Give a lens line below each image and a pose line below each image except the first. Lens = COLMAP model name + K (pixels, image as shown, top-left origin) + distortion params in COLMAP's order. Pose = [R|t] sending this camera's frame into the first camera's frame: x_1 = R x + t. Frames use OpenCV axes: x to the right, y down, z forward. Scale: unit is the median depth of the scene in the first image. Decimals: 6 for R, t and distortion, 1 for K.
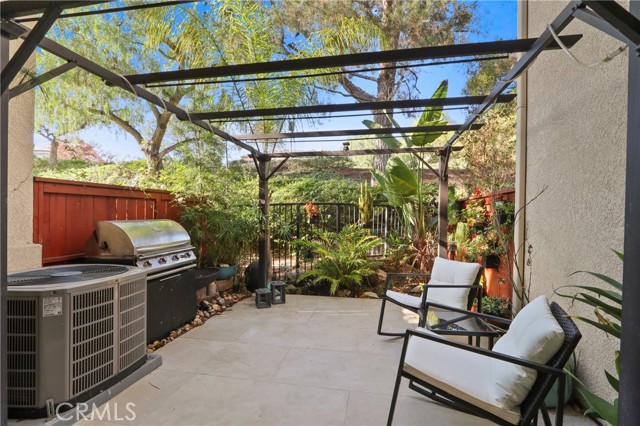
lens RADIAL K [[300.0, 0, 318.7], [0, 300.0, 217.5], [0, 0, 1]] dist [-0.008558, -0.001379]
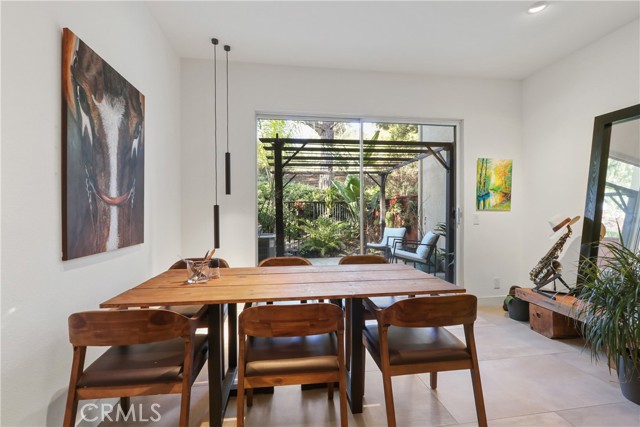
lens RADIAL K [[300.0, 0, 326.8], [0, 300.0, 212.0], [0, 0, 1]] dist [-0.008558, -0.001379]
pose [[0.945611, -0.017484, 0.324828, -0.793990], [0.019246, 0.999812, -0.002210, 0.024553], [-0.324729, 0.008342, 0.945770, -0.996817]]
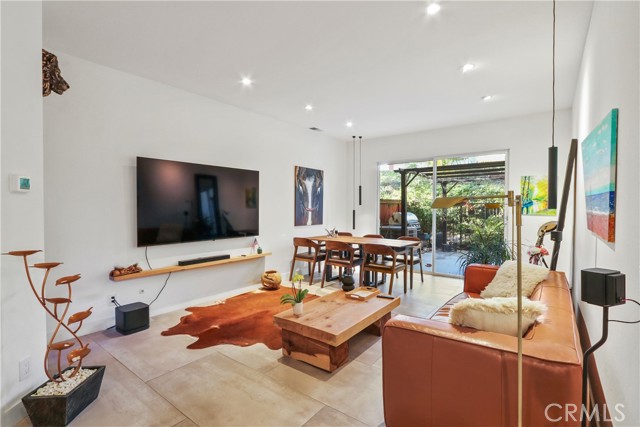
lens RADIAL K [[300.0, 0, 324.6], [0, 300.0, 210.2], [0, 0, 1]] dist [-0.008558, -0.001379]
pose [[0.893460, -0.006045, -0.449101, 0.017451], [0.002766, 0.999965, -0.007956, 0.009848], [0.449133, 0.005866, 0.893445, -2.062073]]
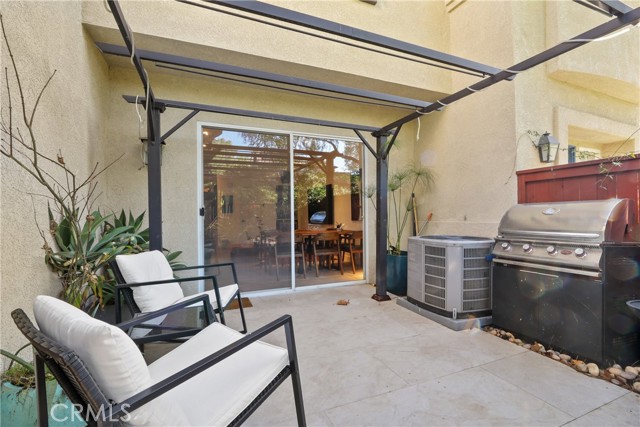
lens RADIAL K [[300.0, 0, 322.8], [0, 300.0, 216.3], [0, 0, 1]] dist [-0.008558, -0.001379]
pose [[-0.831784, -0.009416, -0.555019, 0.431206], [-0.011835, 0.999930, 0.000772, 0.061198], [0.554973, 0.007211, -0.831837, 1.409565]]
